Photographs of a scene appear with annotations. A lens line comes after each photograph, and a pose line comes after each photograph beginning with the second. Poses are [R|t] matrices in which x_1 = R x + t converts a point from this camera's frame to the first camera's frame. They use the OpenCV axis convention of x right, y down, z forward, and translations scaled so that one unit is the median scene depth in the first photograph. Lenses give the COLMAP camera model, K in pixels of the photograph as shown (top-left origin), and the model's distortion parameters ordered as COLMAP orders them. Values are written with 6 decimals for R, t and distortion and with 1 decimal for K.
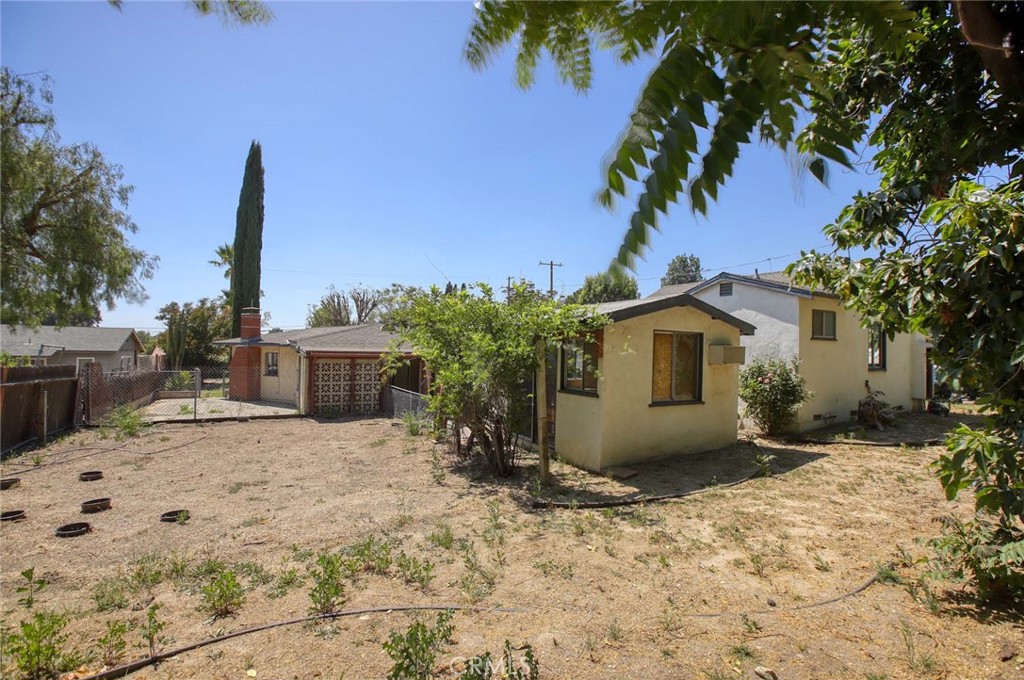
lens RADIAL K [[477.8, 0, 512.0], [0, 477.8, 340.0], [0, 0, 1]] dist [-0.053872, 0.000041]
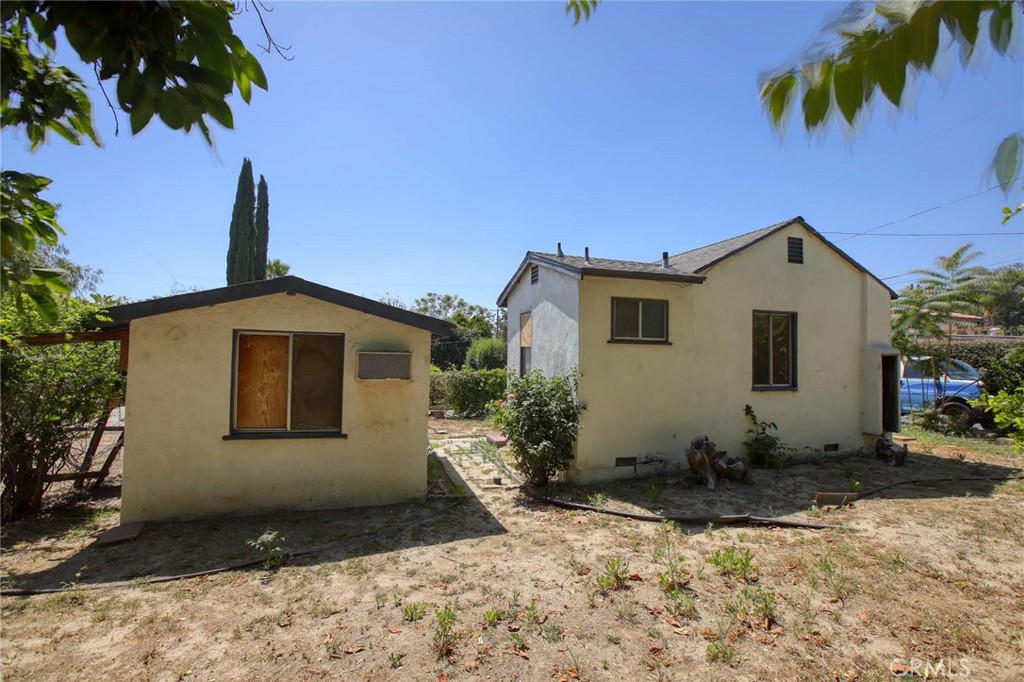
lens RADIAL K [[473.0, 0, 512.0], [0, 473.0, 341.0], [0, 0, 1]] dist [-0.012952, 0.000126]
pose [[0.974424, -0.010069, -0.224490, 0.795704], [0.006376, 0.999832, -0.017168, 0.008533], [0.224625, 0.015298, 0.974325, 0.383211]]
